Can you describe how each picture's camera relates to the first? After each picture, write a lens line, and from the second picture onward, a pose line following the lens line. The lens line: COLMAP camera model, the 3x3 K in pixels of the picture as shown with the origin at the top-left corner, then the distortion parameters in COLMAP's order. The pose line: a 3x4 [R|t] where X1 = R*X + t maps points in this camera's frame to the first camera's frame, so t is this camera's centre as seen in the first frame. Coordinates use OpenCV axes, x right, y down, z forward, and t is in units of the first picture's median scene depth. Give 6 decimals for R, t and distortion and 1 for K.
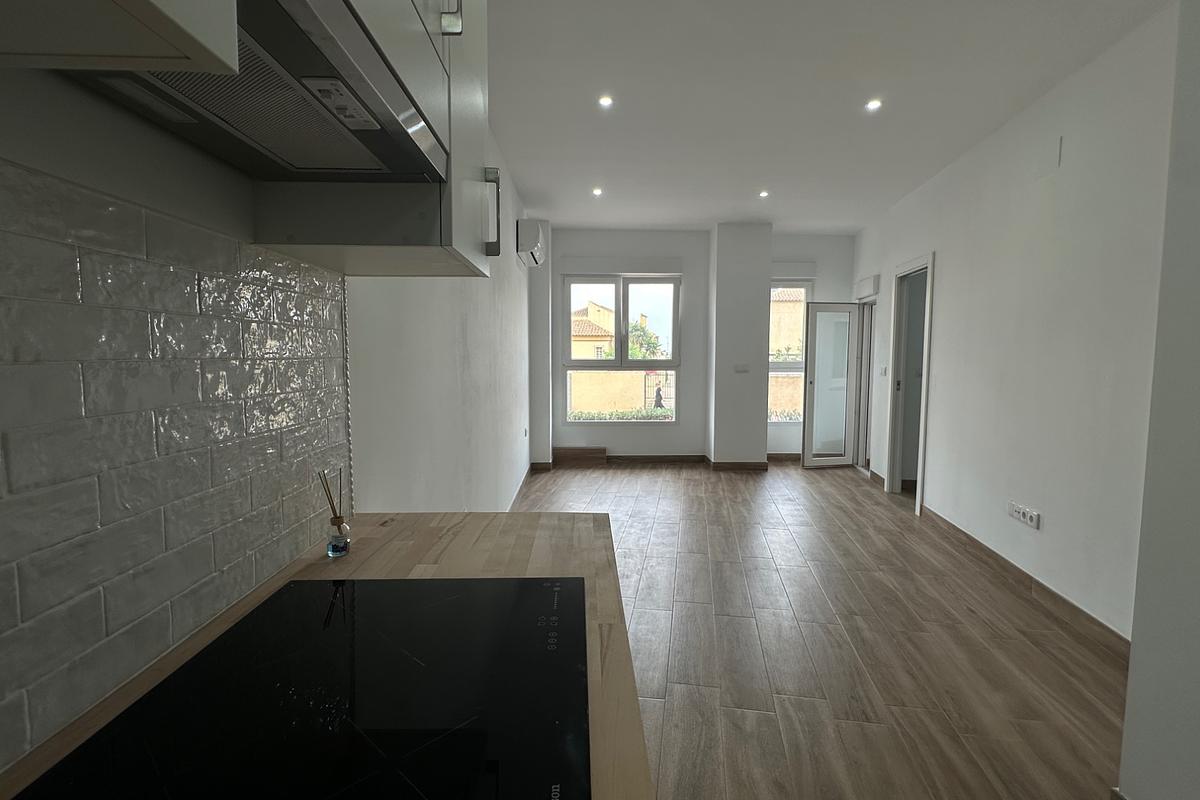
lens RADIAL K [[556.8, 0, 601.6], [0, 556.8, 395.5], [0, 0, 1]] dist [-0.001461, -0.000170]
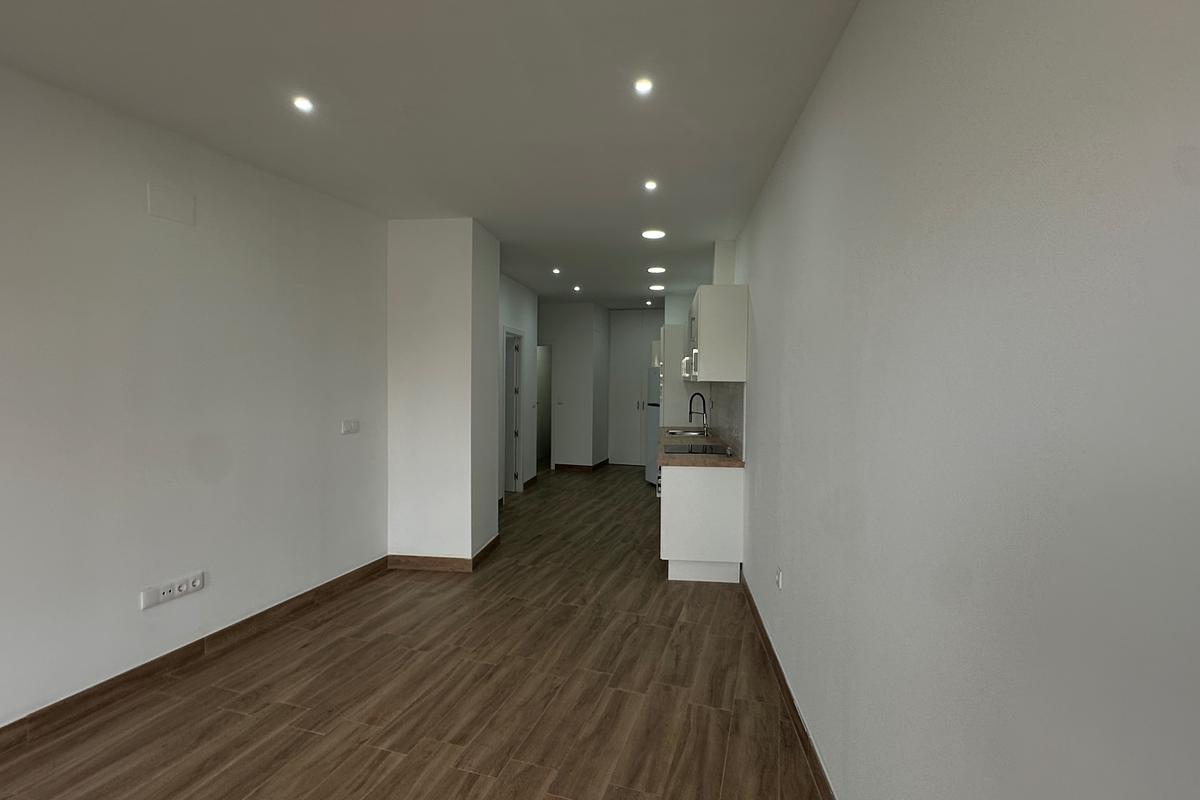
lens RADIAL K [[556.8, 0, 601.6], [0, 556.8, 395.5], [0, 0, 1]] dist [-0.001461, -0.000170]
pose [[-0.989883, -0.015601, 0.141028, -0.051257], [-0.000934, 0.994632, 0.103476, -0.205005], [-0.141885, 0.102297, -0.984583, 1.872937]]
